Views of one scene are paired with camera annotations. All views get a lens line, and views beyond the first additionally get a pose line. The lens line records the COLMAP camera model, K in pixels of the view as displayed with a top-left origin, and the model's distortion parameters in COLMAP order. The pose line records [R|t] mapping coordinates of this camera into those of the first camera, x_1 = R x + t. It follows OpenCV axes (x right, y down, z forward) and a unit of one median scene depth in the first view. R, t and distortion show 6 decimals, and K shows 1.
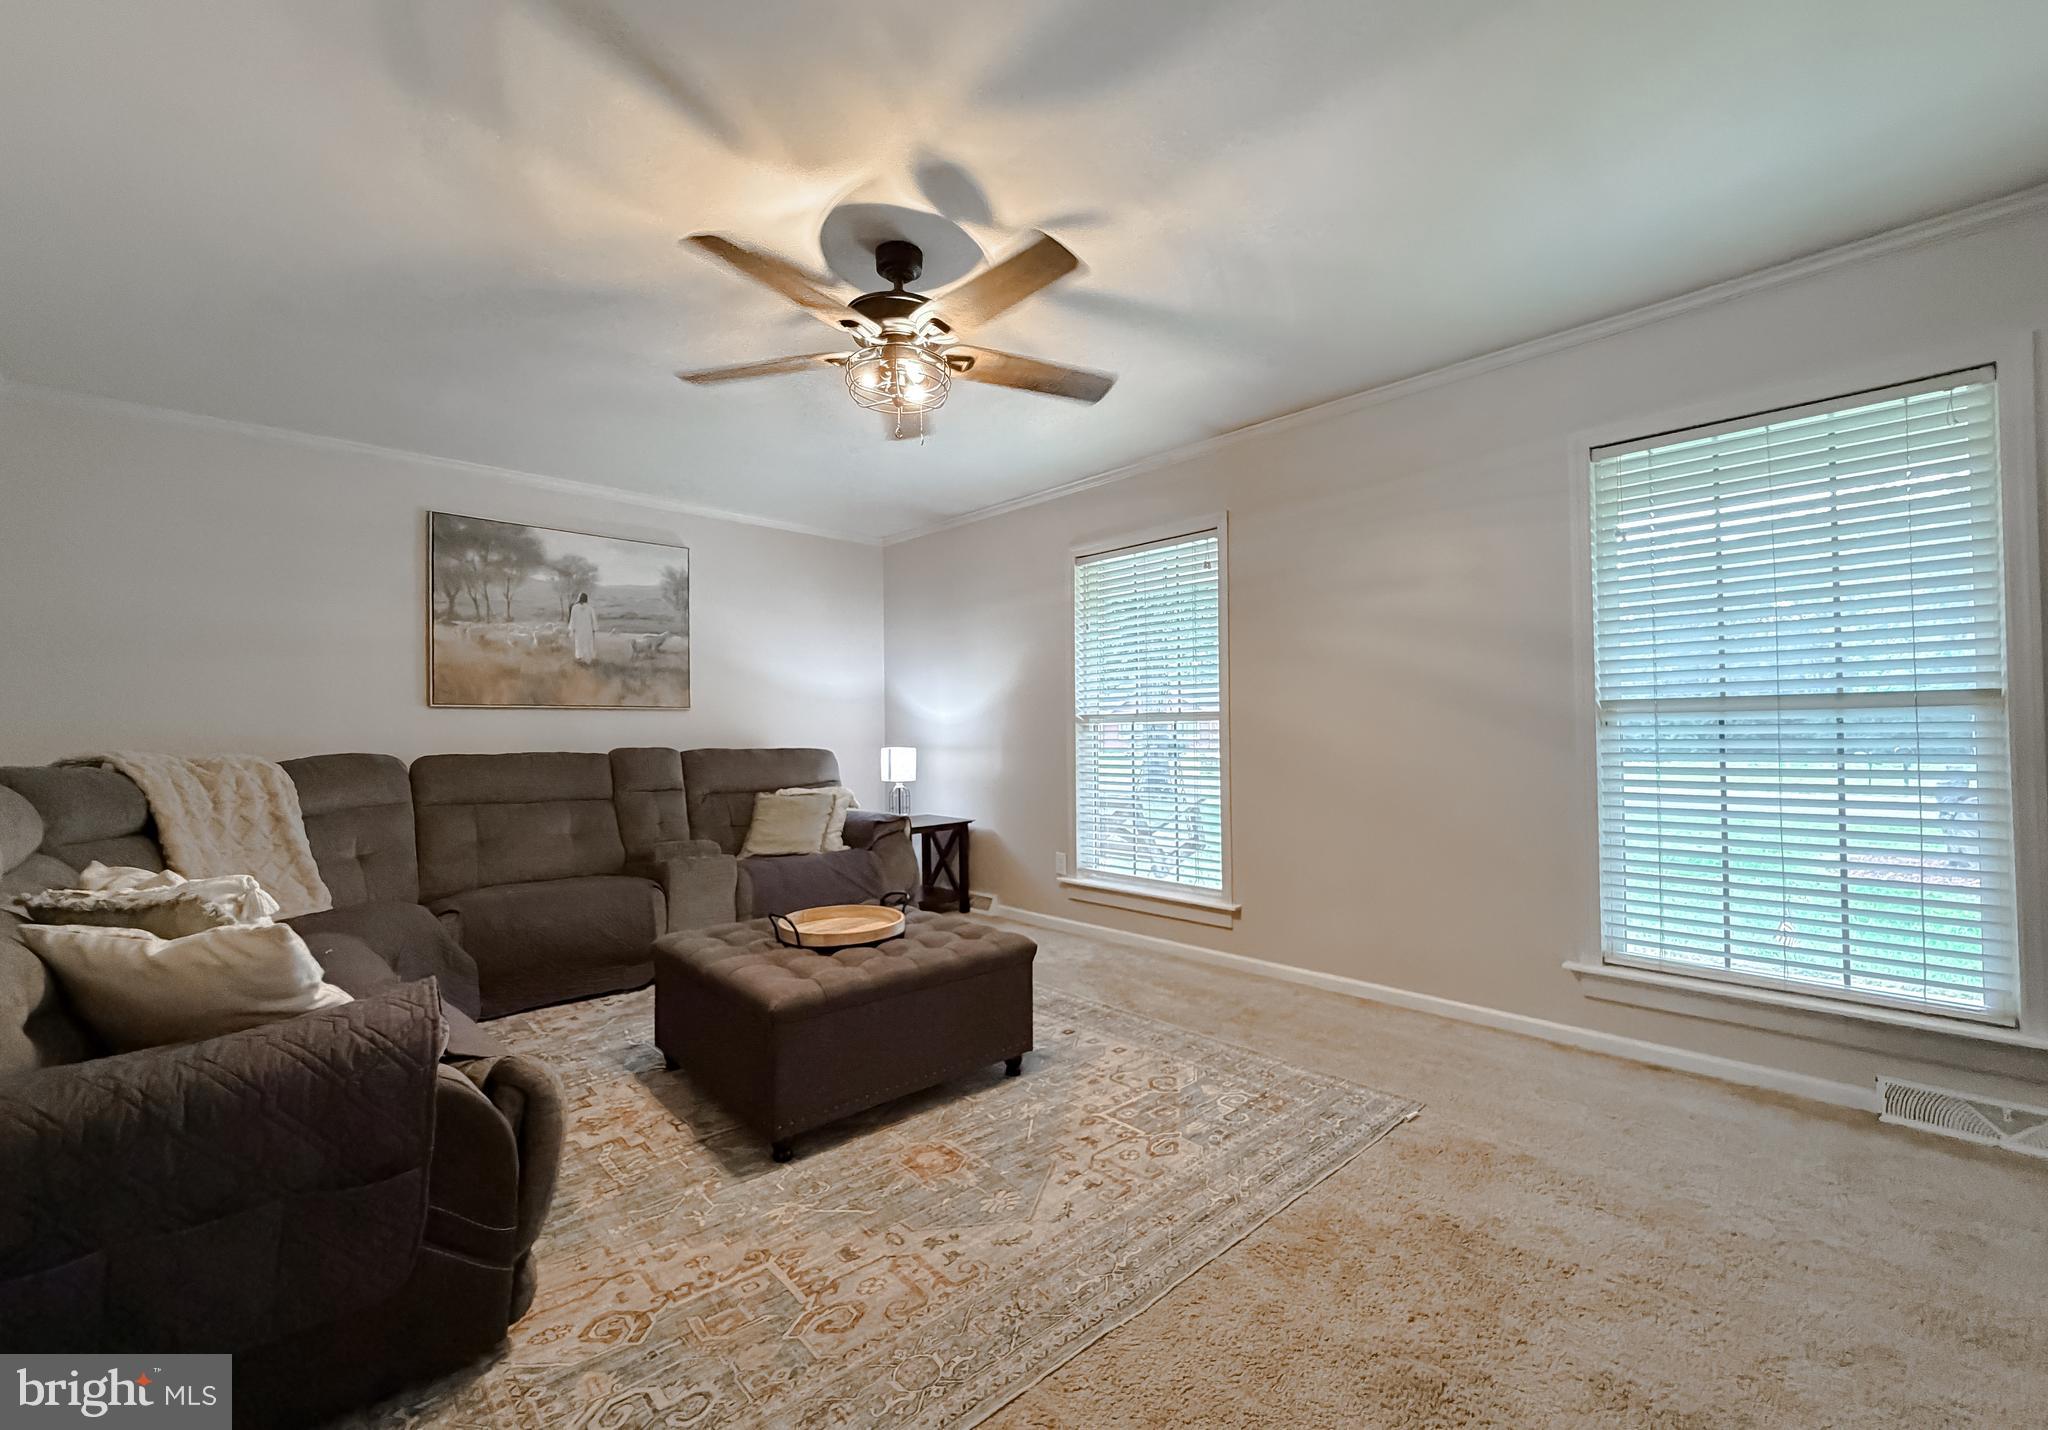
lens RADIAL K [[824.7, 0, 1024.0], [0, 824.7, 719.1], [0, 0, 1]] dist [0.009458, -0.000823]
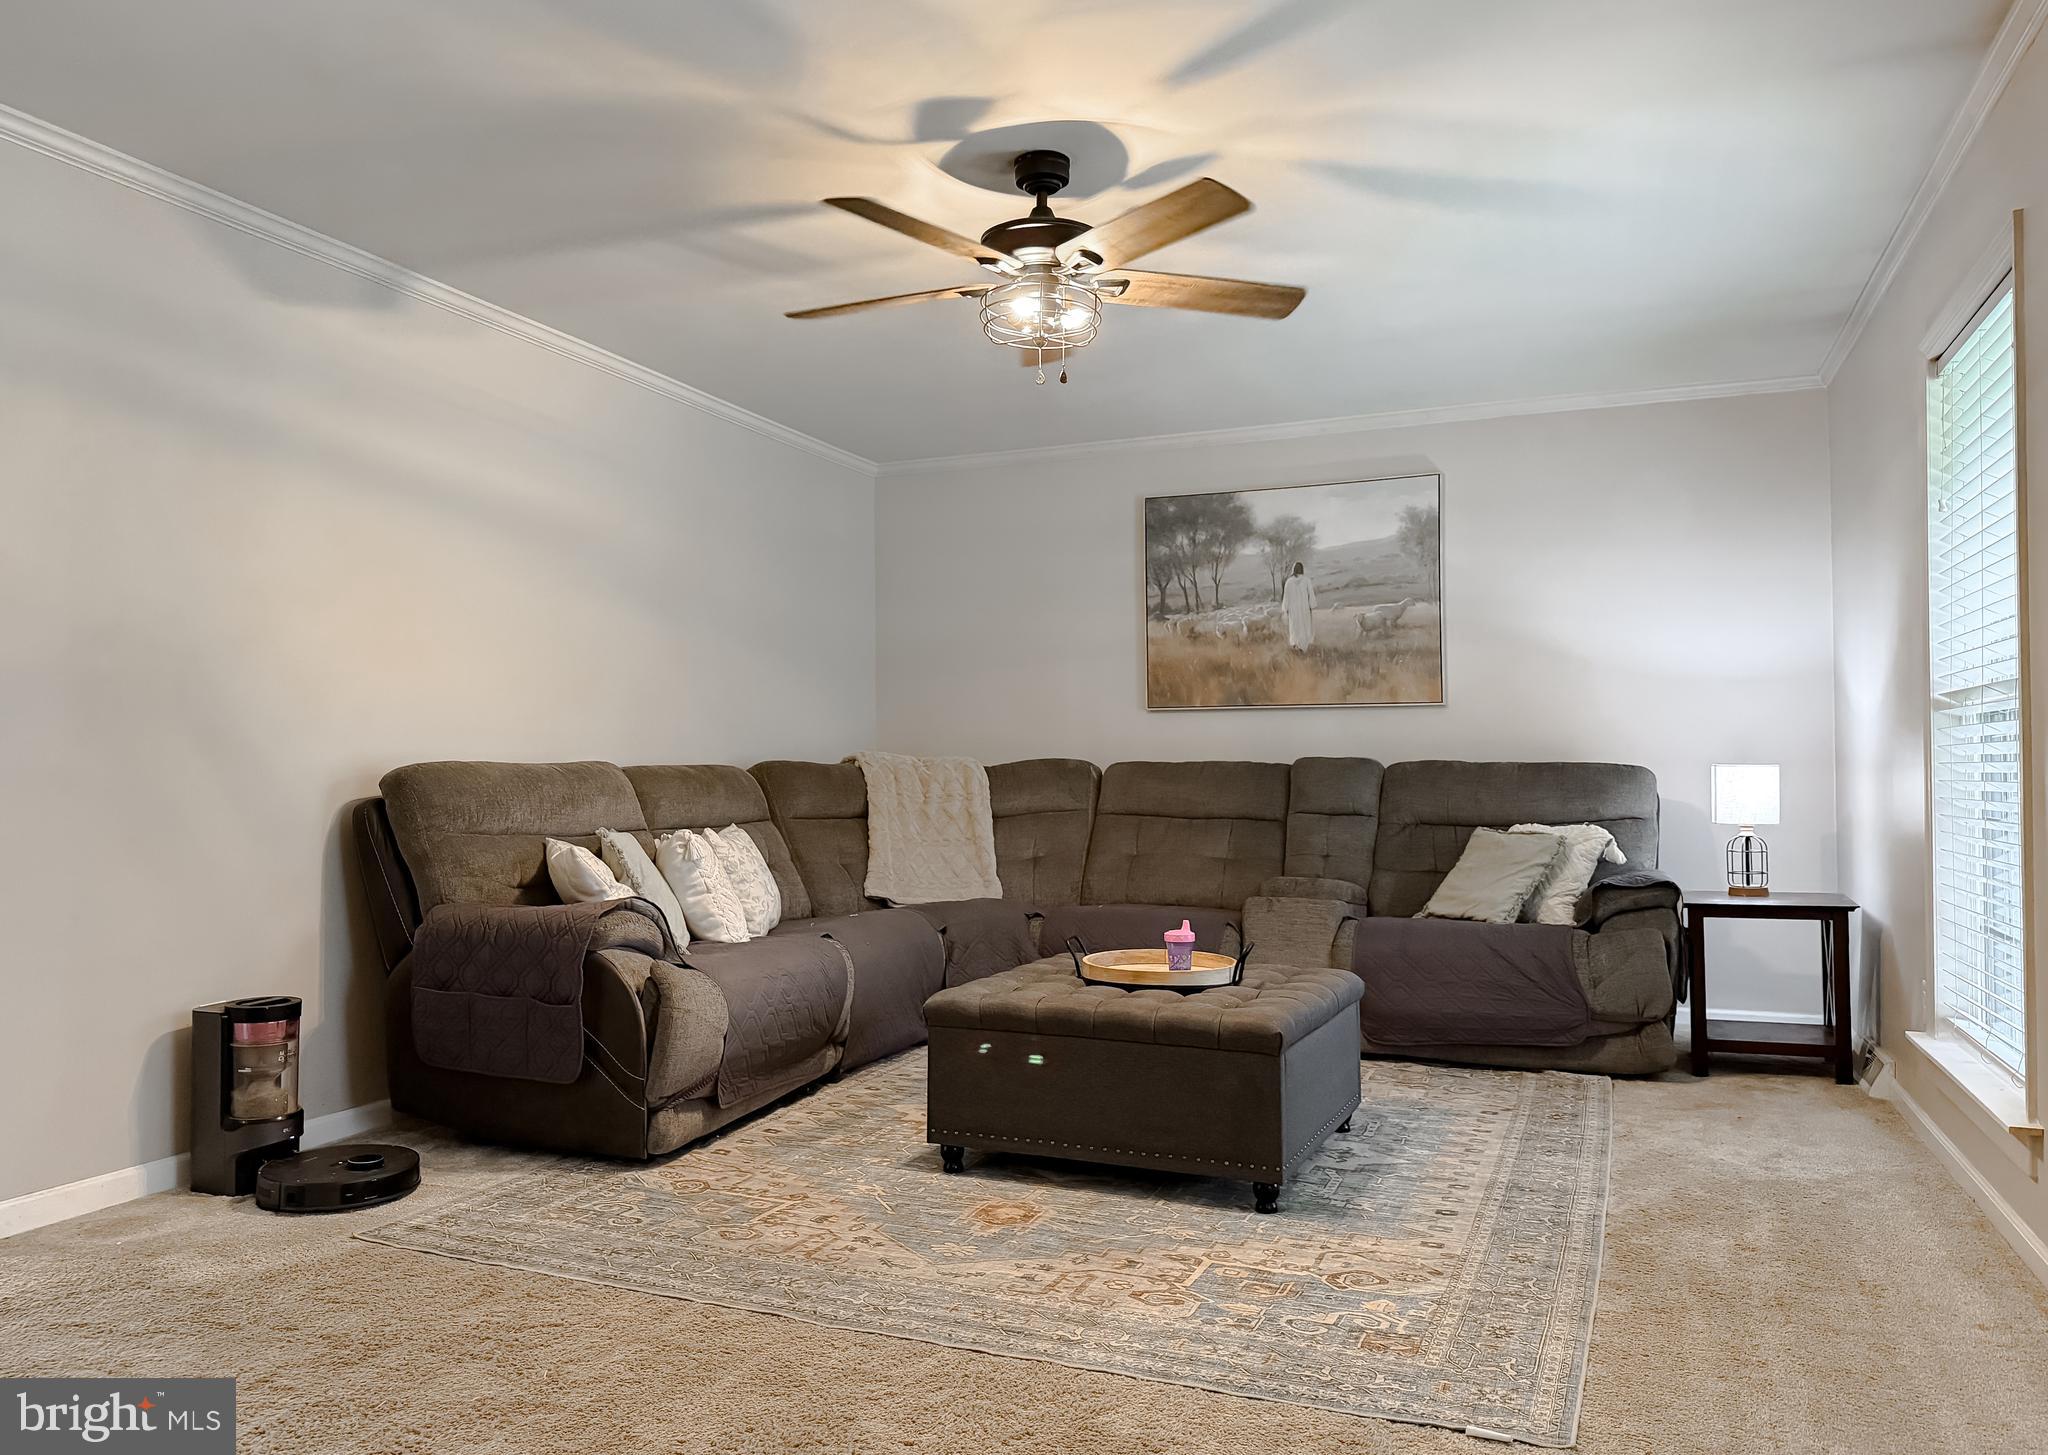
lens RADIAL K [[1431.3, 0, 1024.0], [0, 1431.3, 733.7], [0, 0, 1]] dist [0.039678, -0.009426]
pose [[0.434590, -0.010779, -0.900564, 0.656680], [0.013827, 0.999890, -0.005296, 0.017091], [0.900522, -0.010150, 0.434691, 0.185689]]
